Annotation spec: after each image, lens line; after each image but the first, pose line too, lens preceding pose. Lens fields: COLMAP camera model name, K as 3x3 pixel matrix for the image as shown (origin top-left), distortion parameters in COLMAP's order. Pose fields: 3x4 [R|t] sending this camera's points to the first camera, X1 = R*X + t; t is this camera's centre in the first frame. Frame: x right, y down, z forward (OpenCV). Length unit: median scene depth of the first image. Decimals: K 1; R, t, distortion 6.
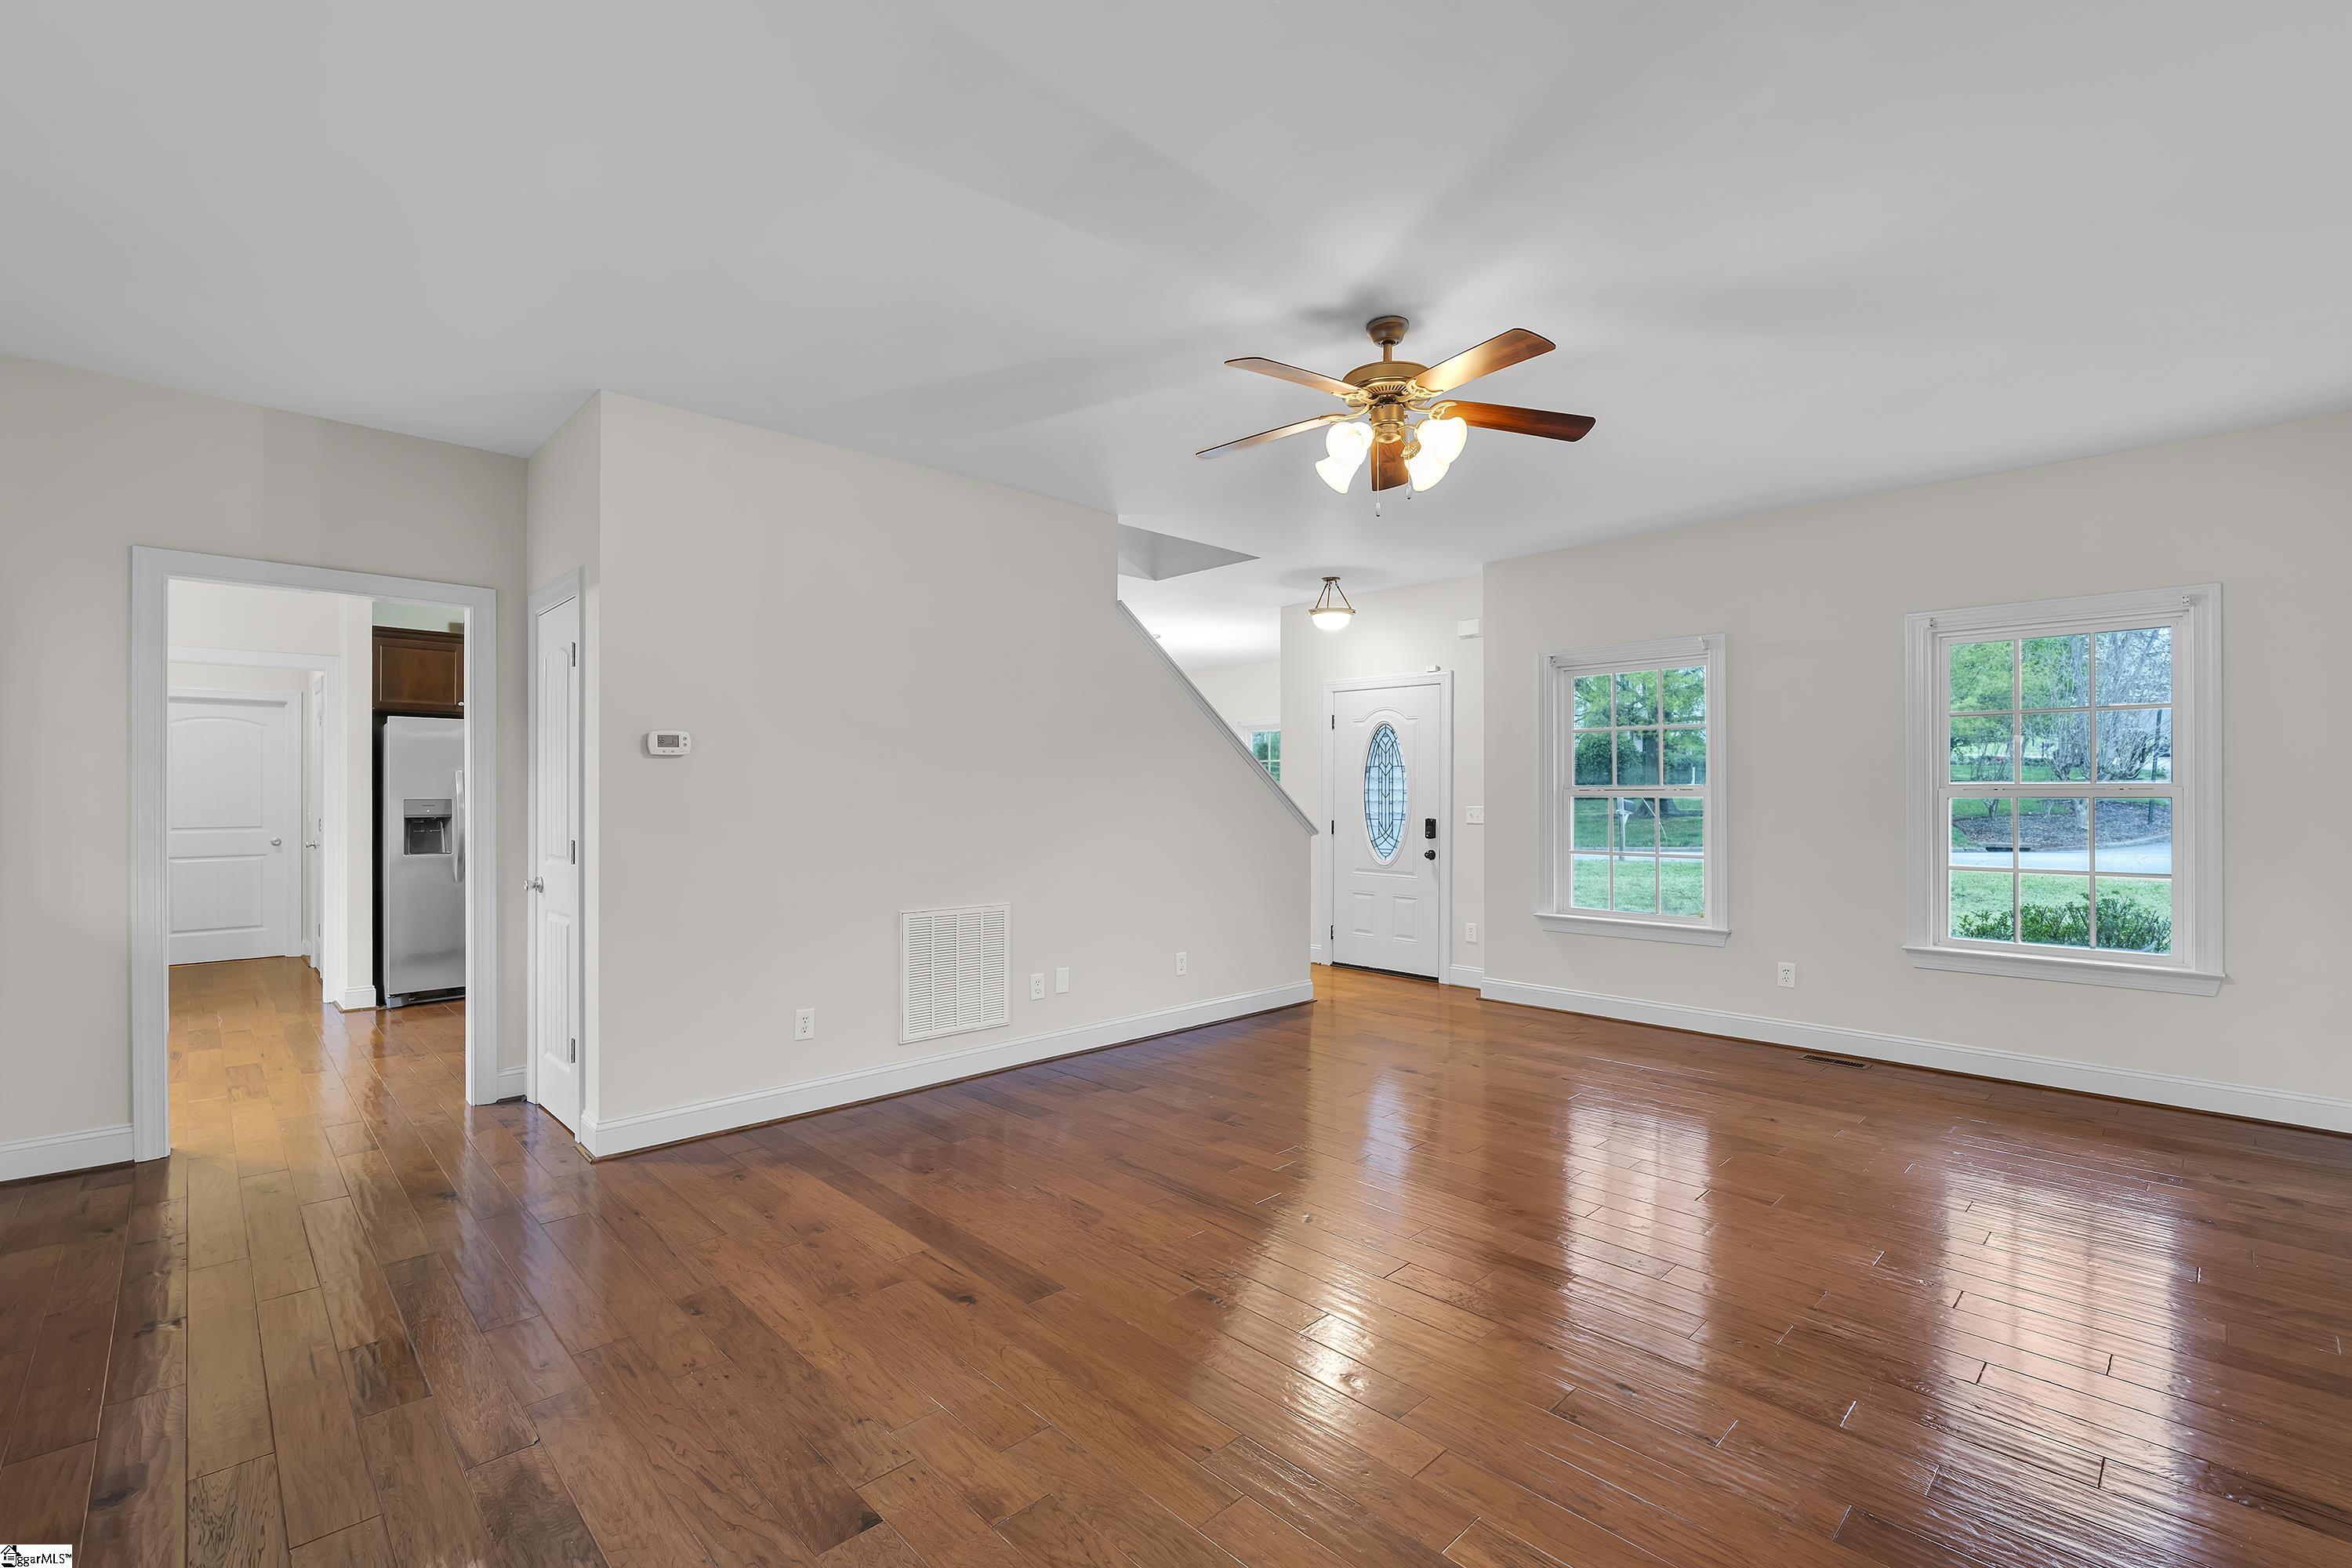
lens RADIAL K [[1017.9, 0, 1177.0], [0, 1017.9, 778.0], [0, 0, 1]] dist [-0.008242, 0.000538]
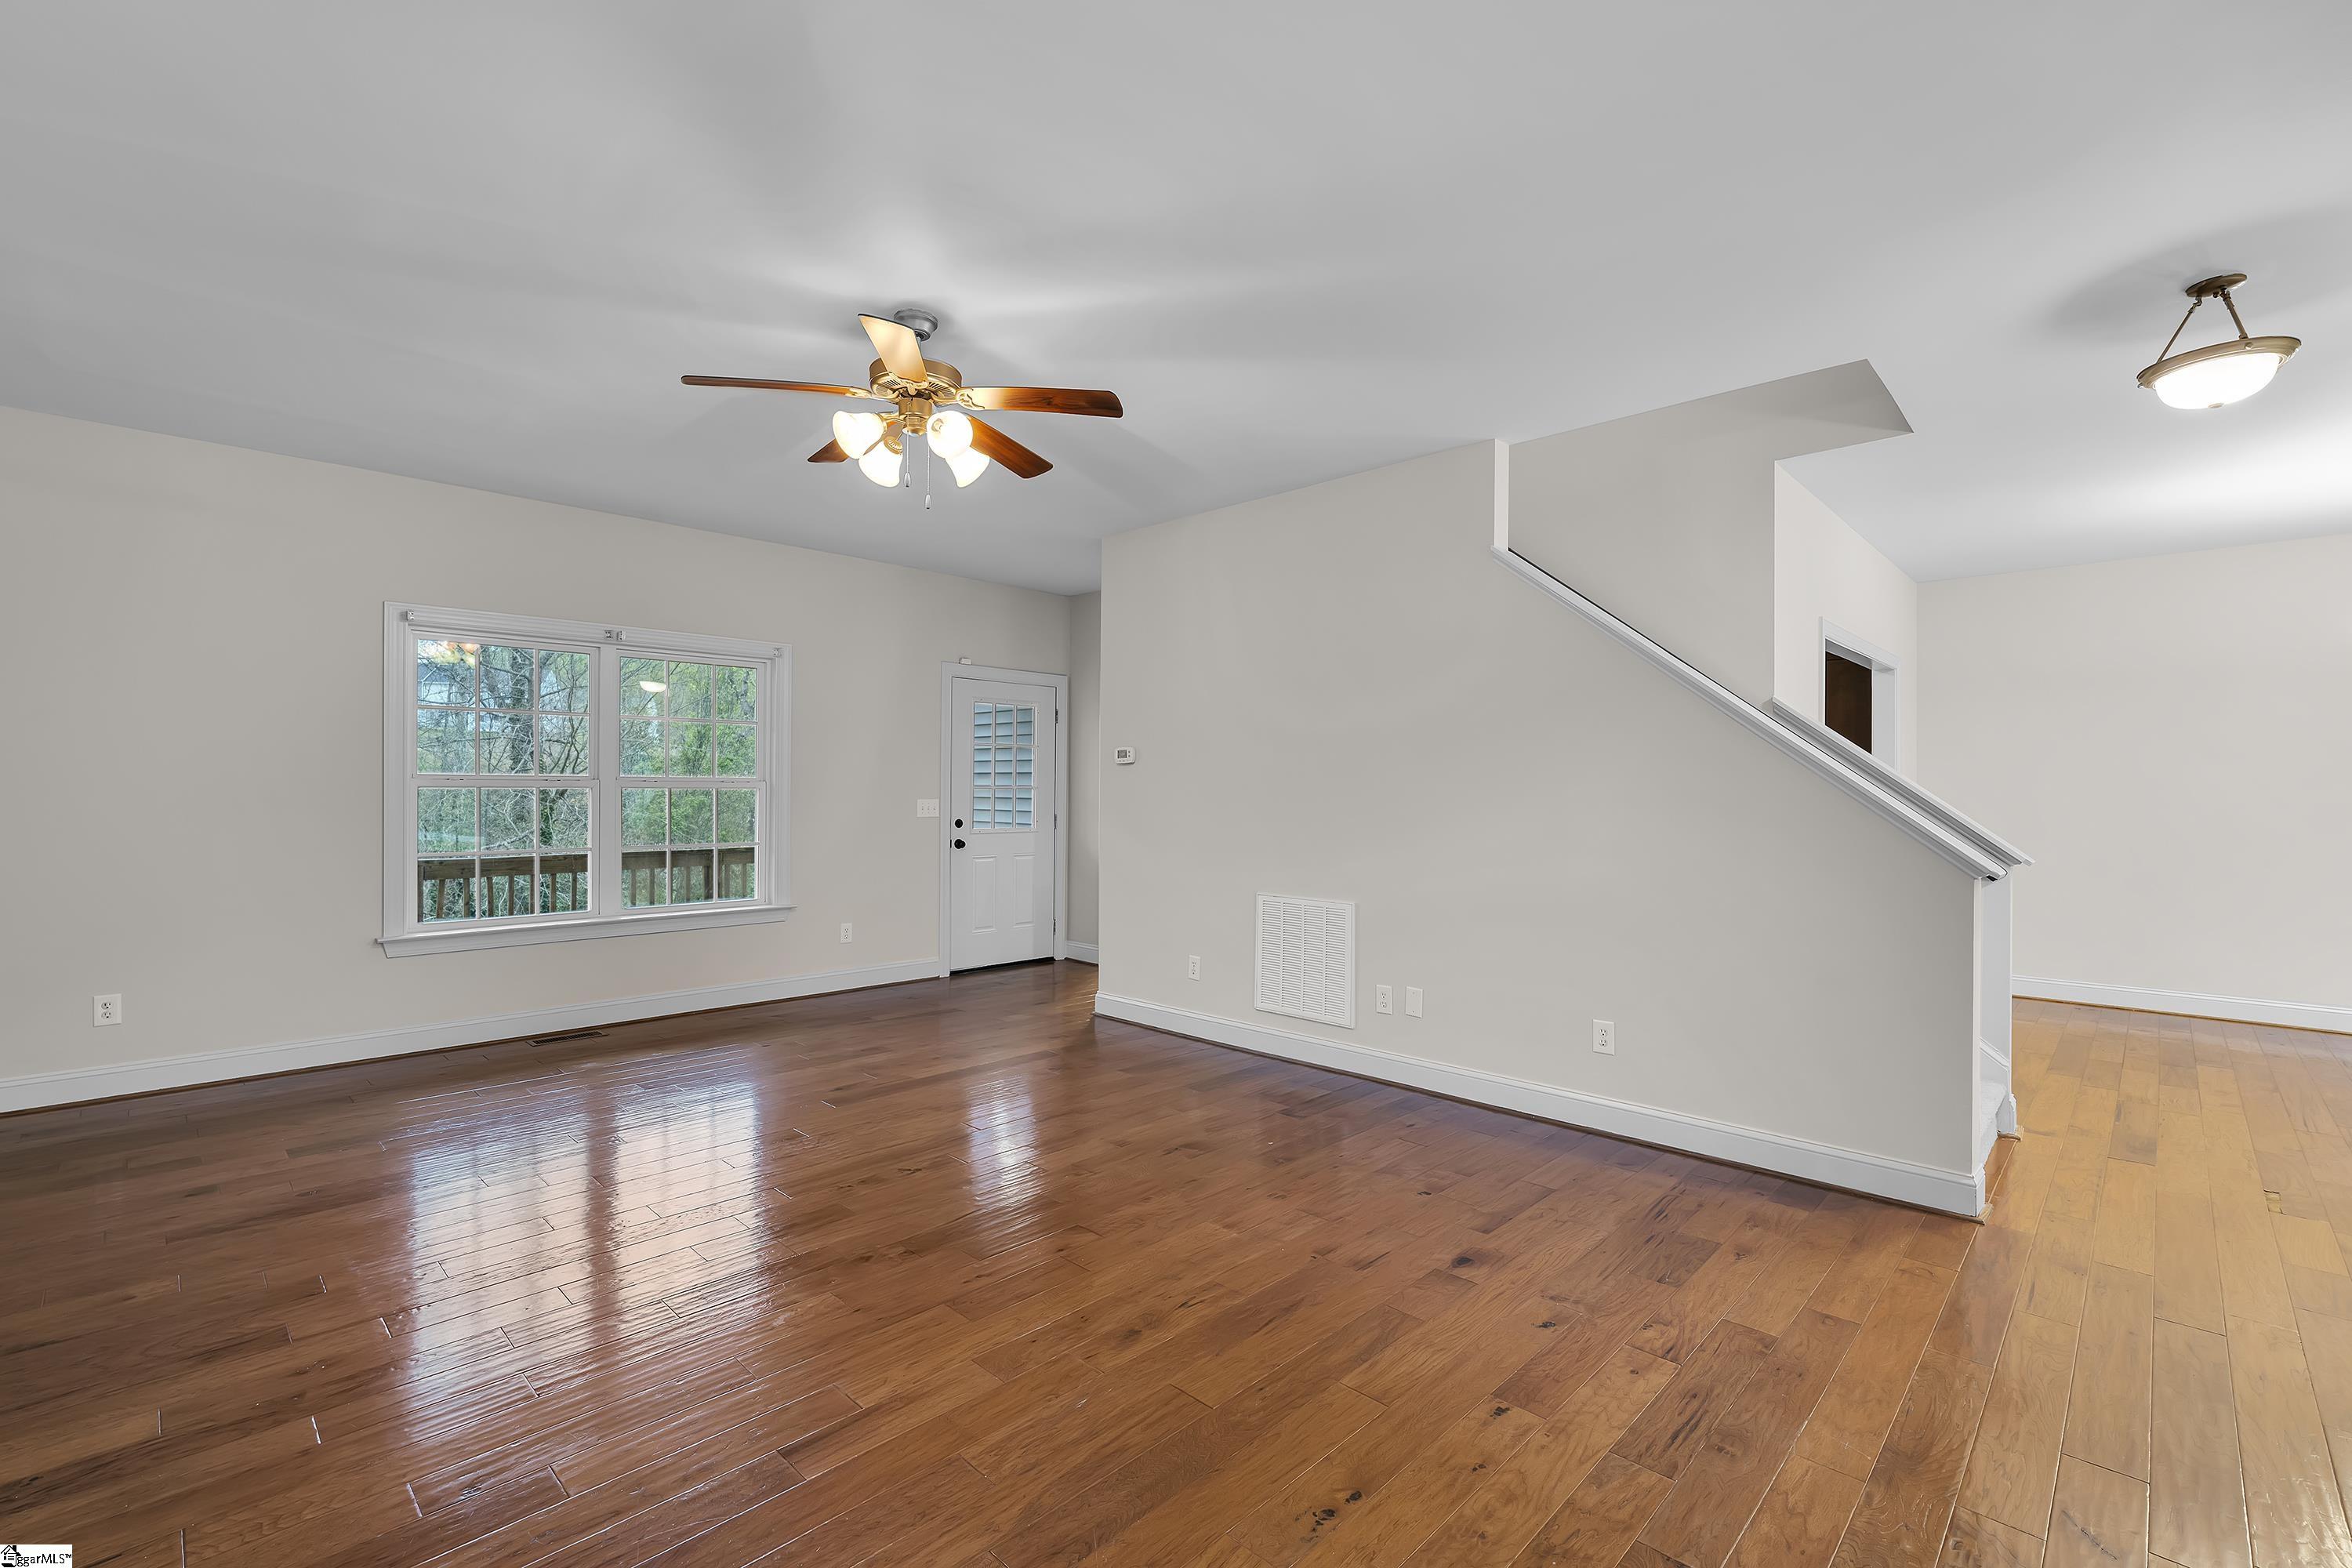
lens RADIAL K [[1017.9, 0, 1177.0], [0, 1017.9, 778.0], [0, 0, 1]] dist [-0.008242, 0.000538]
pose [[0.032159, -0.012726, -0.999402, 0.842217], [0.013344, 0.999835, -0.012302, 0.015836], [0.999394, -0.012940, 0.032323, 0.852837]]
